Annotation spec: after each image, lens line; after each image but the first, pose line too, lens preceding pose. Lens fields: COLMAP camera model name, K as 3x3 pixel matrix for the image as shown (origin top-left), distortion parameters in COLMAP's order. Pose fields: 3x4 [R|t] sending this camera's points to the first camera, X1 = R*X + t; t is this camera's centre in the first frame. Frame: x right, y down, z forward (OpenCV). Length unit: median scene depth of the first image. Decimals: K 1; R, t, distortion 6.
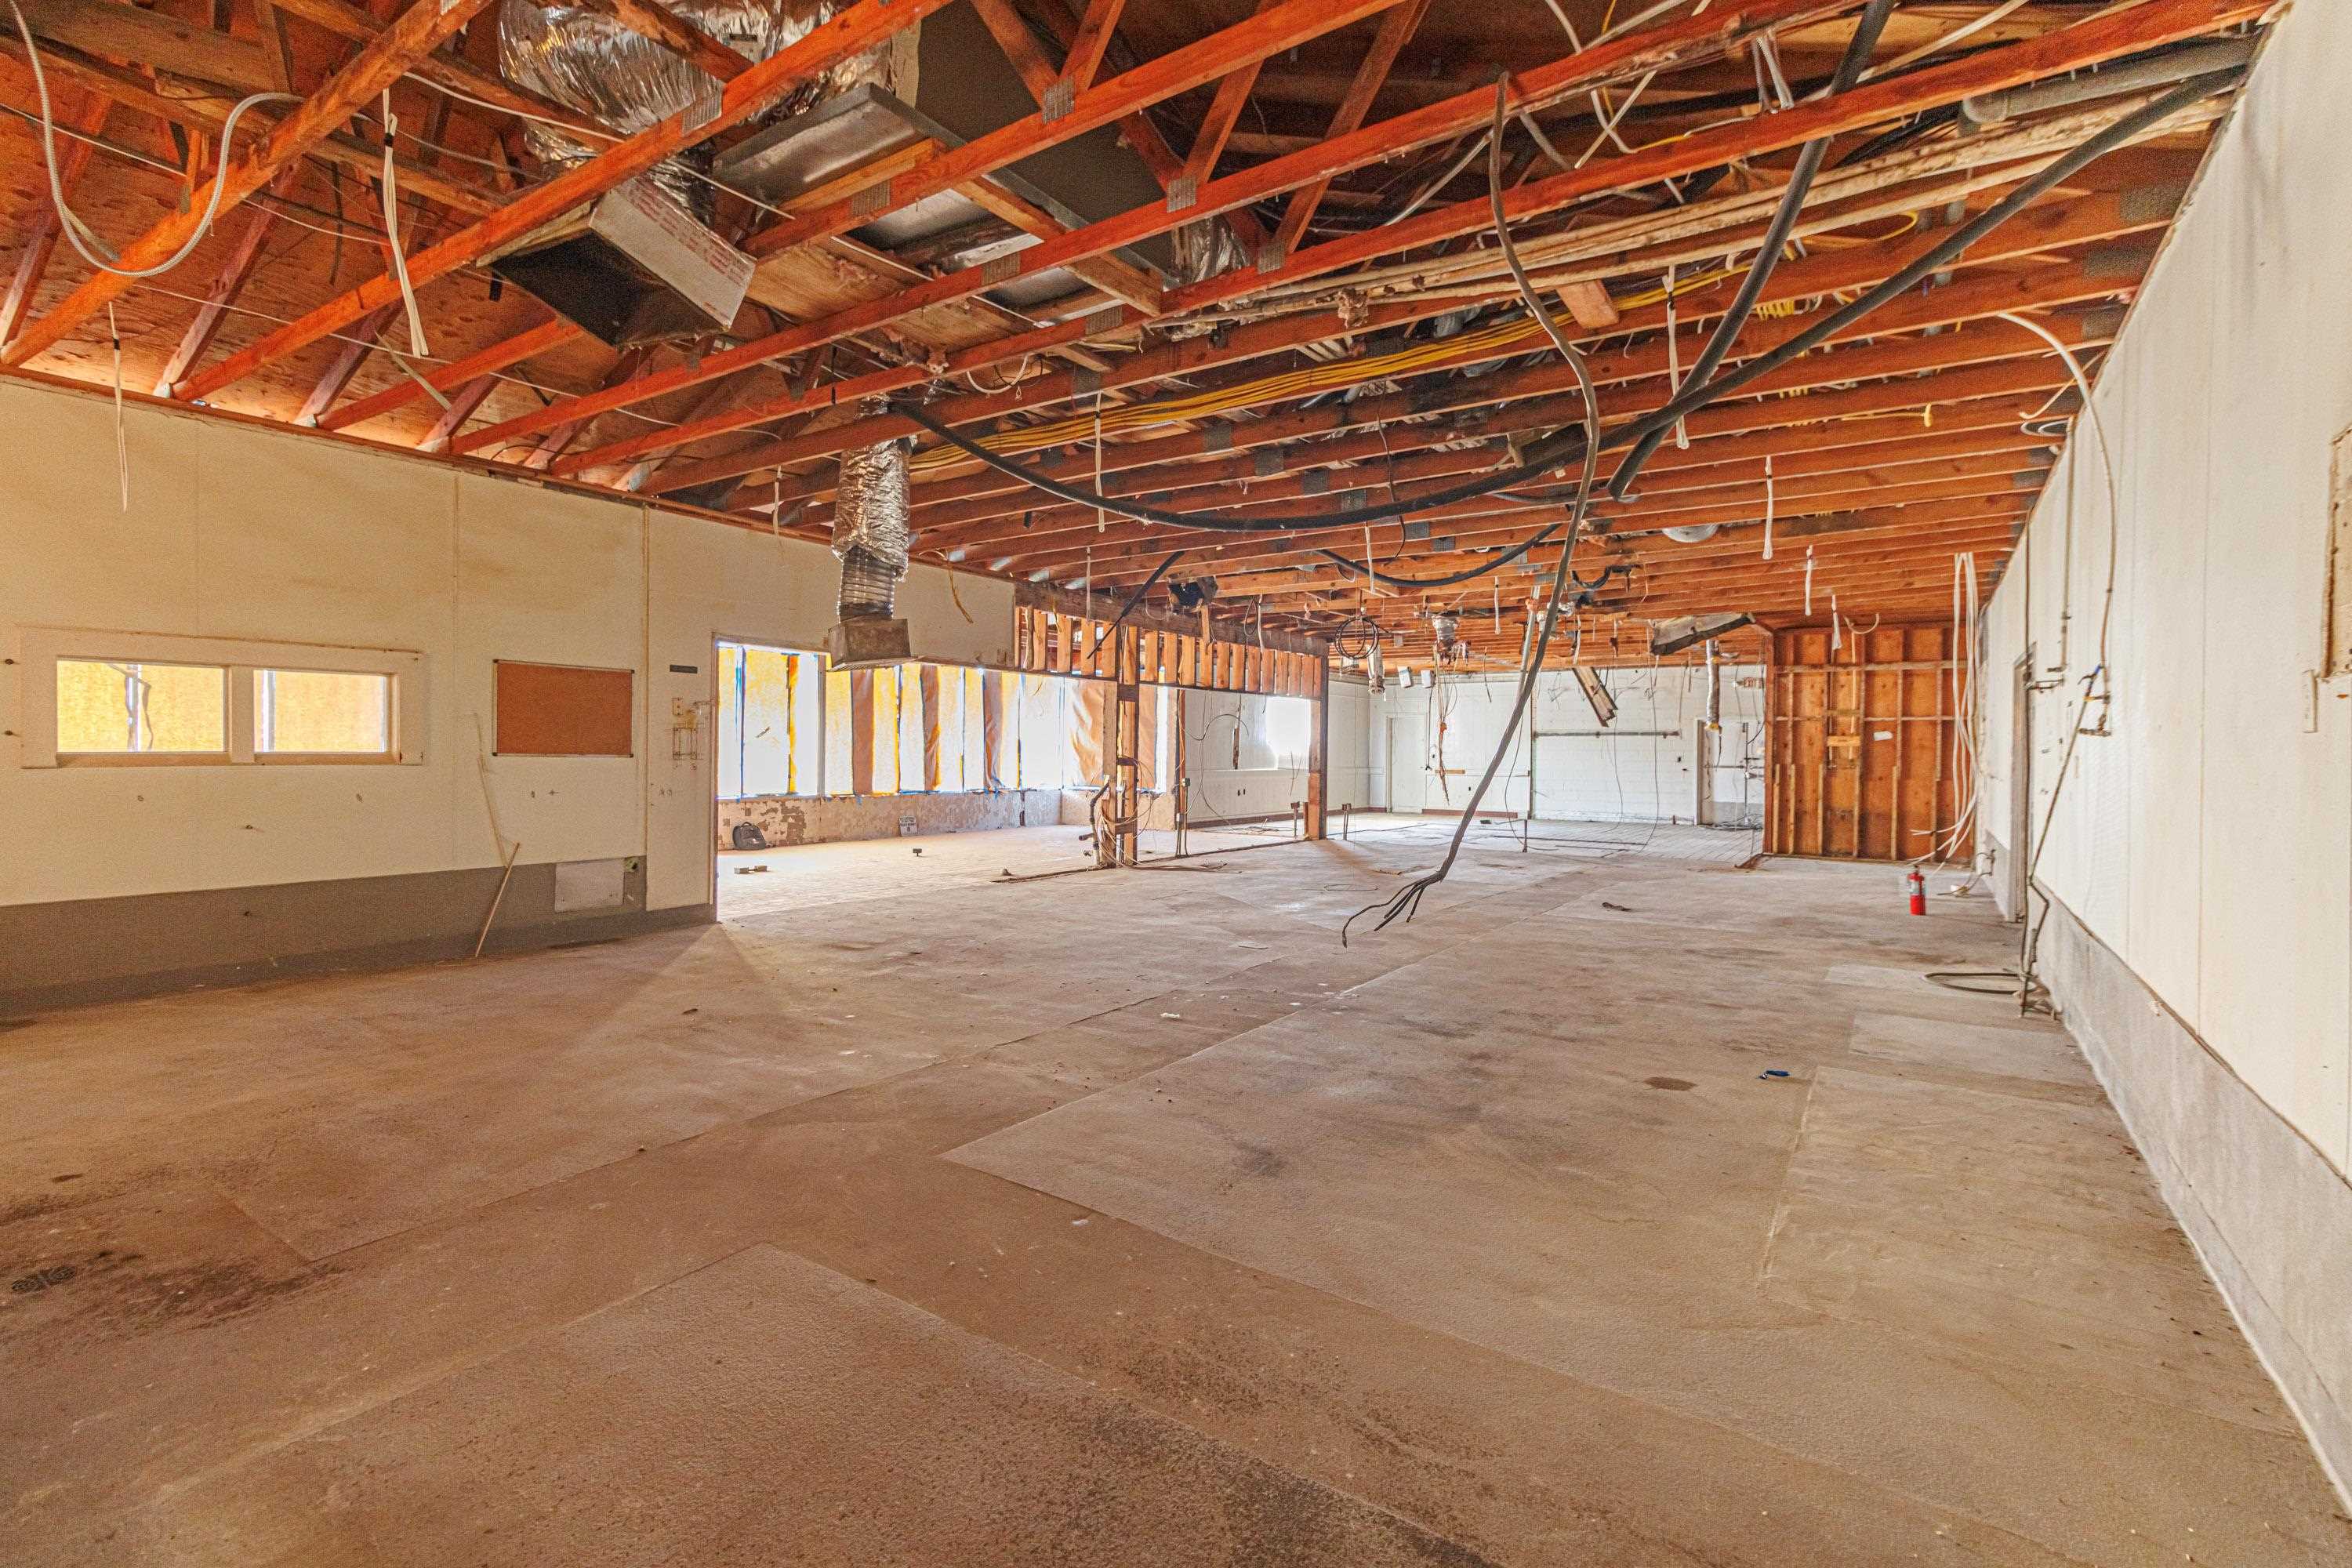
lens RADIAL K [[1092.5, 0, 1162.2], [0, 1092.5, 771.1], [0, 0, 1]] dist [-0.000895, 0.001730]
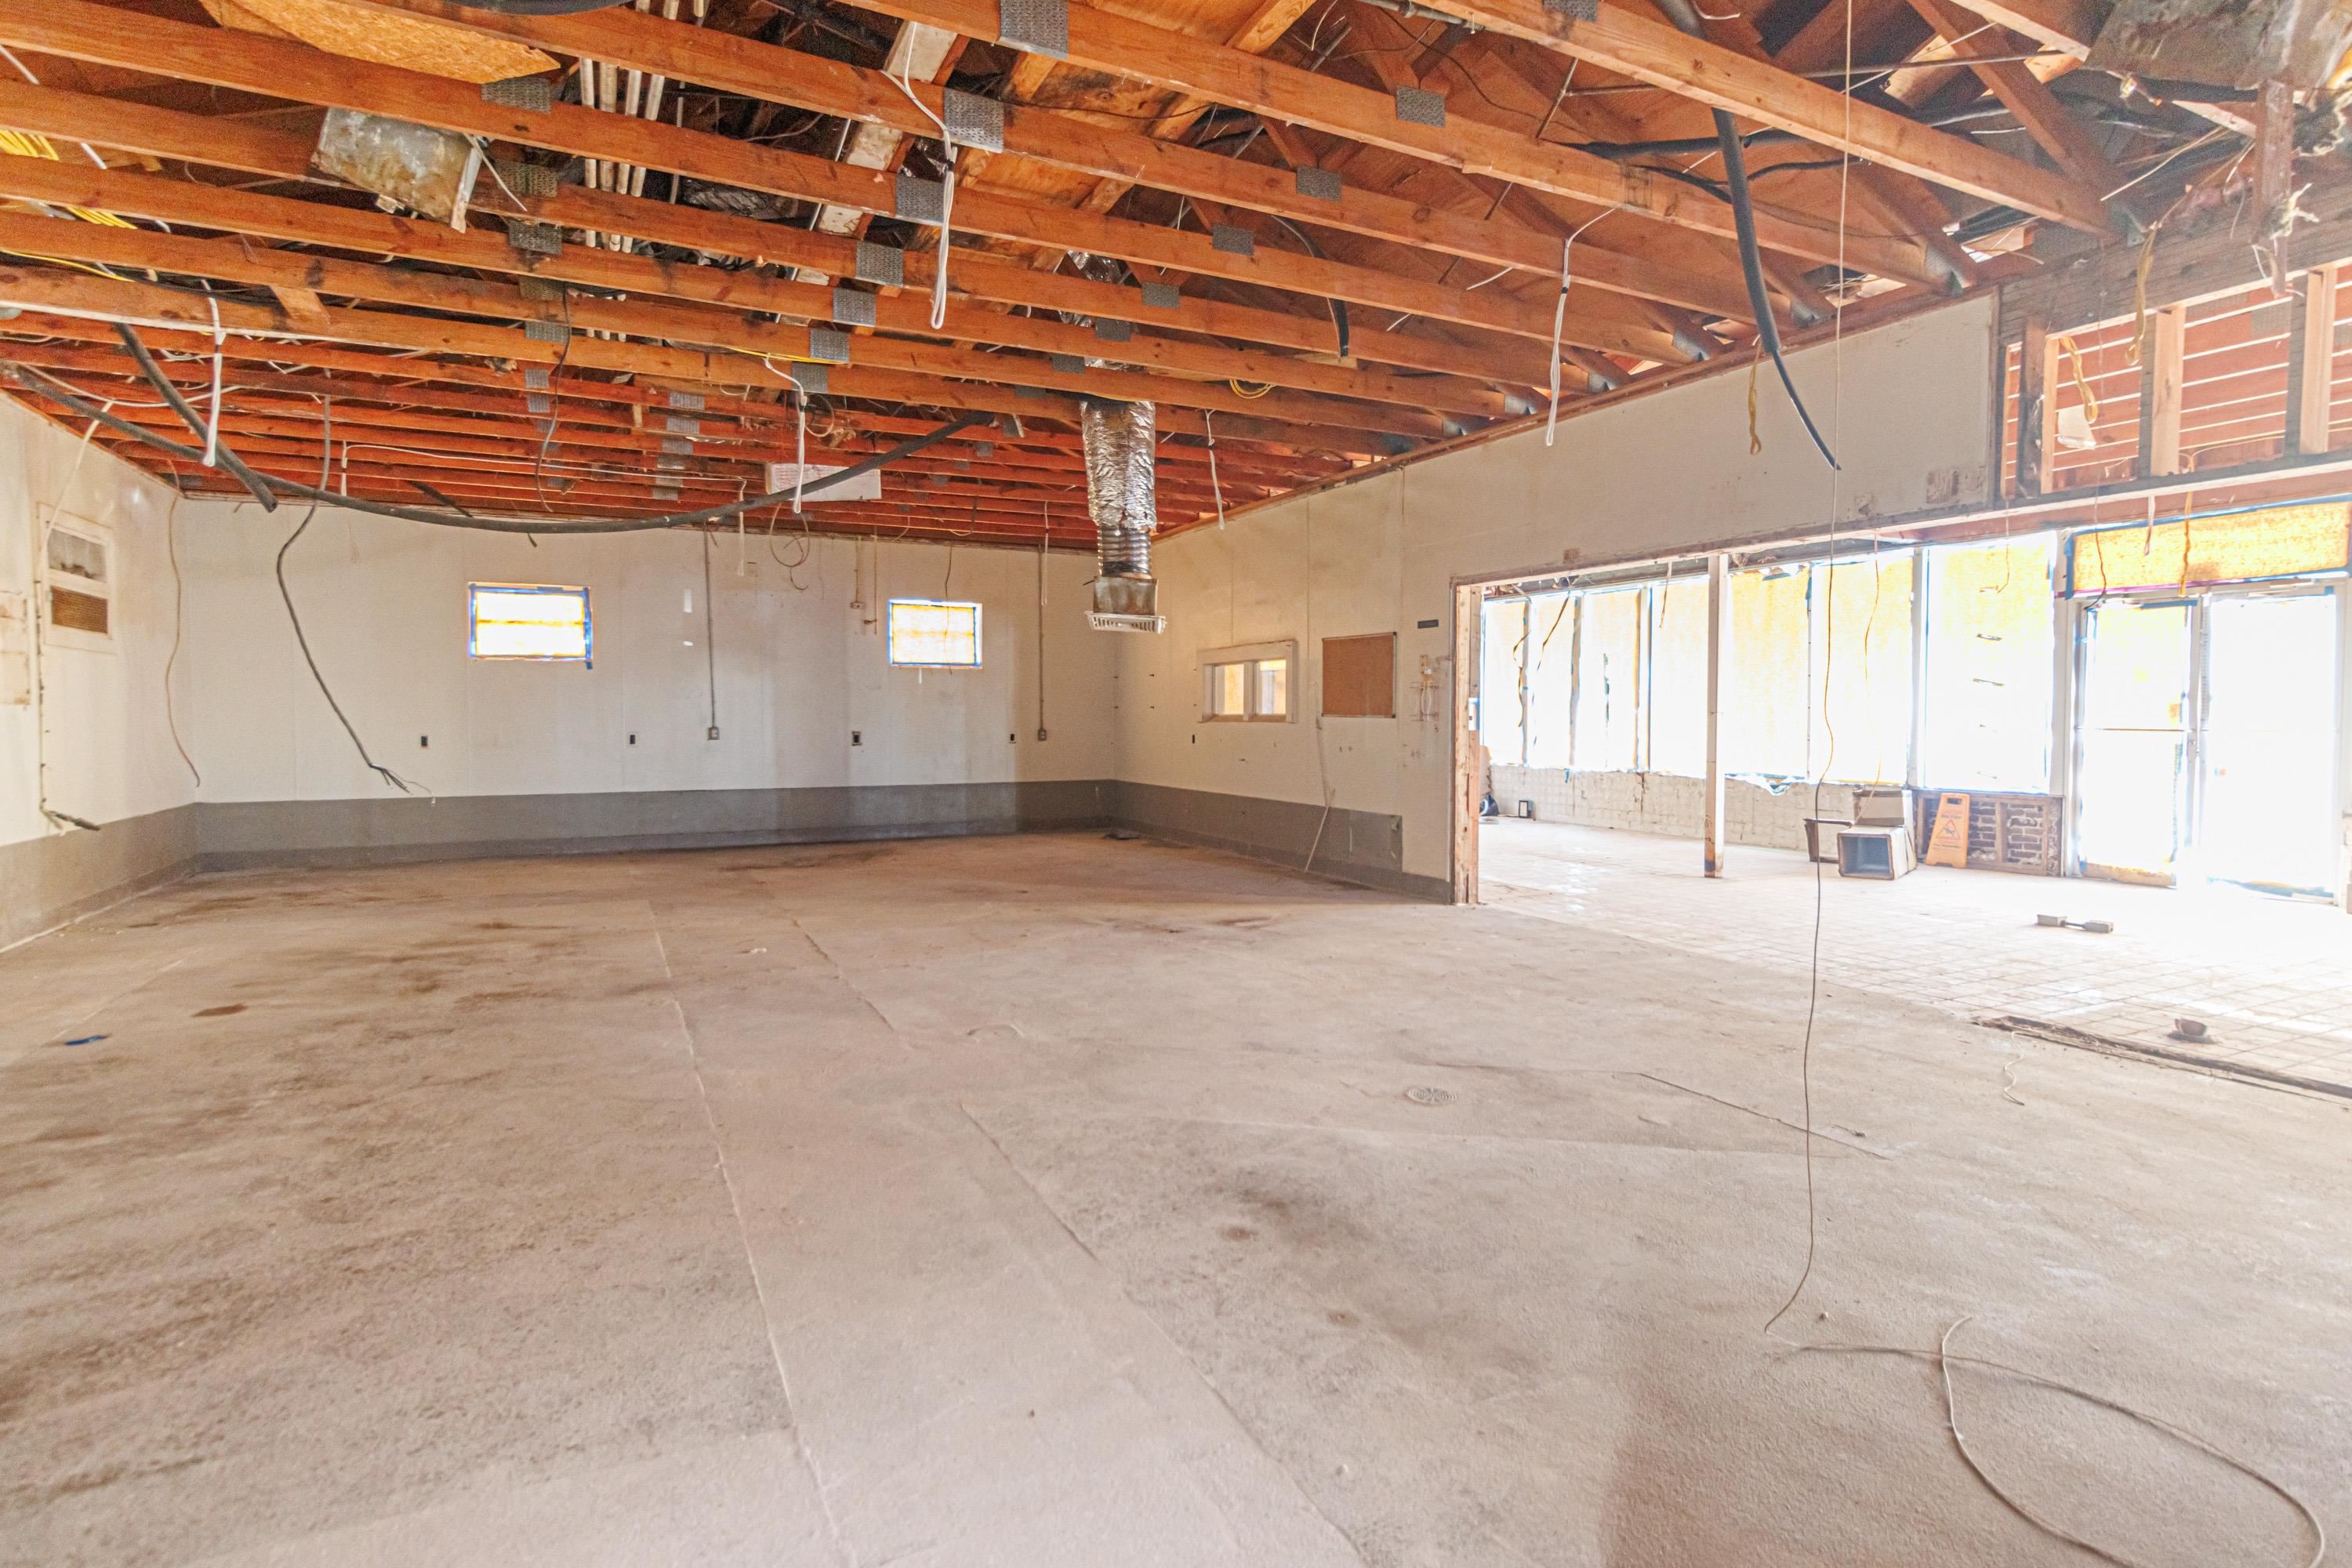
lens RADIAL K [[1147.6, 0, 1159.6], [0, 1147.6, 768.5], [0, 0, 1]] dist [-0.003570, 0.000056]
pose [[-0.483563, 0.033113, -0.874683, 0.304422], [-0.020437, 0.998585, 0.049102, -0.007330], [0.875071, 0.041620, -0.482202, 0.716422]]
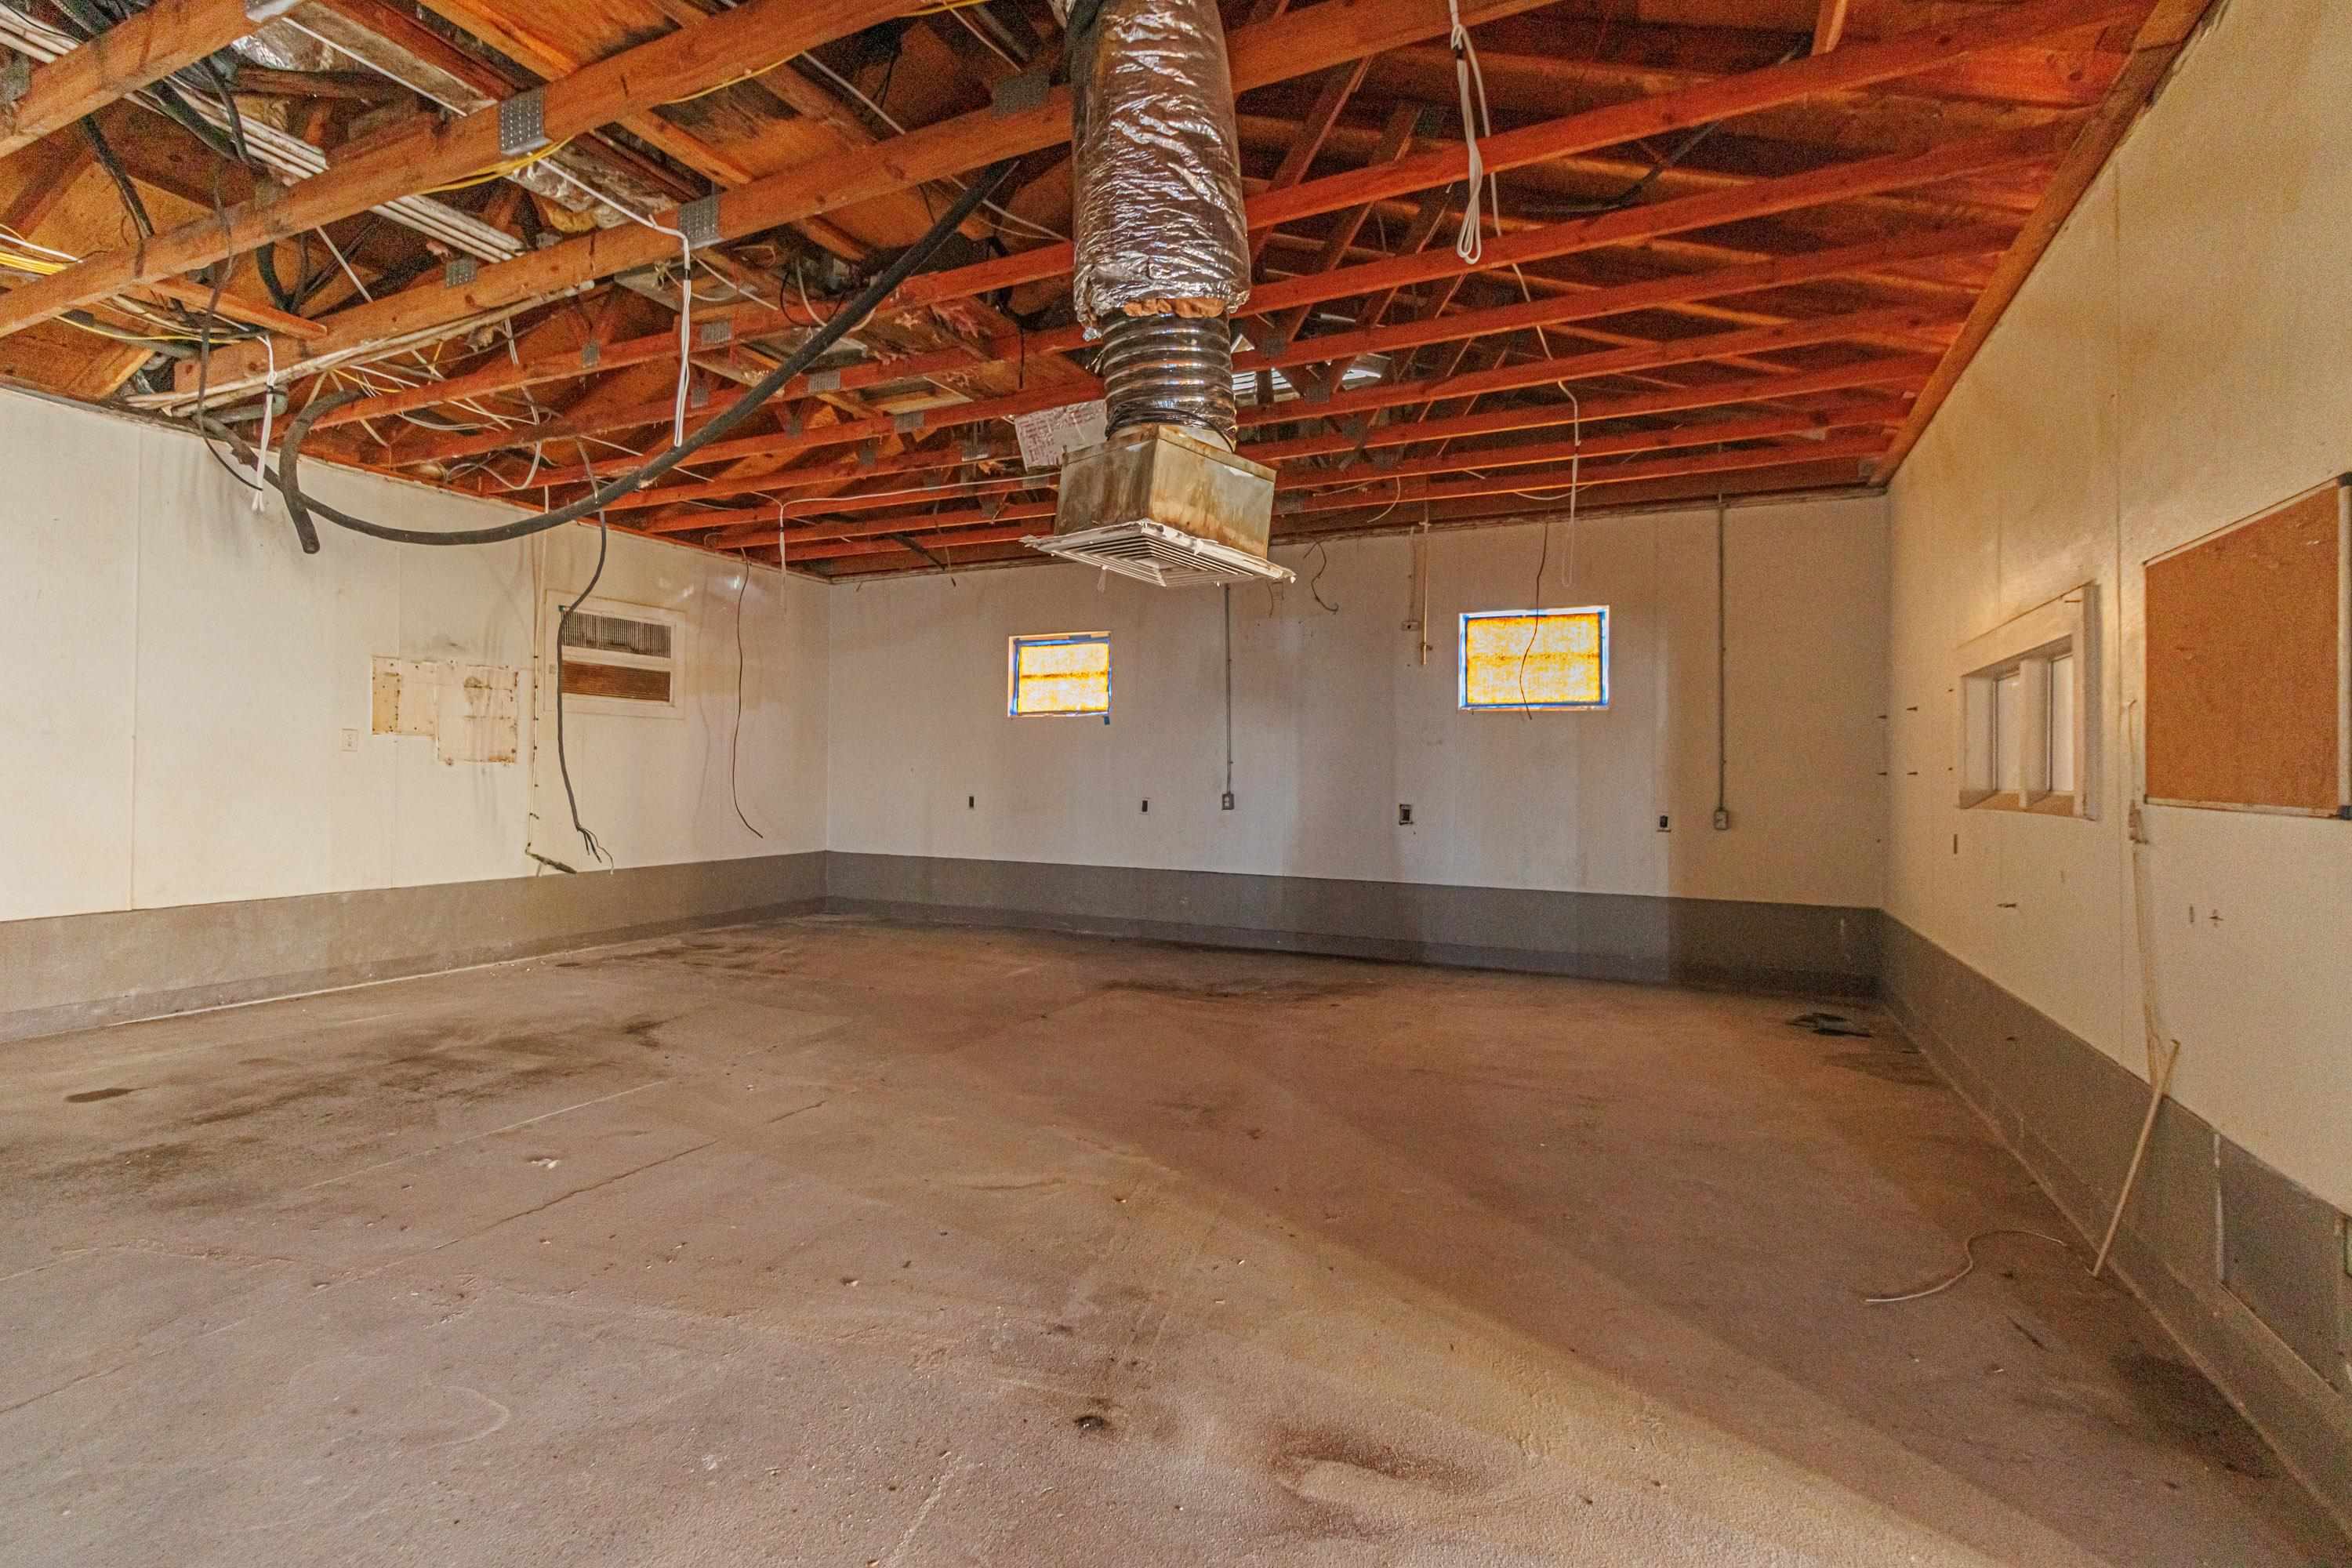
lens RADIAL K [[1092.5, 0, 1167.4], [0, 1092.5, 765.5], [0, 0, 1]] dist [-0.000895, 0.001730]
pose [[-0.986137, -0.020664, -0.164641, -0.093537], [-0.022565, 0.999698, 0.009685, -0.011251], [0.164391, 0.013266, -0.986306, 0.650011]]
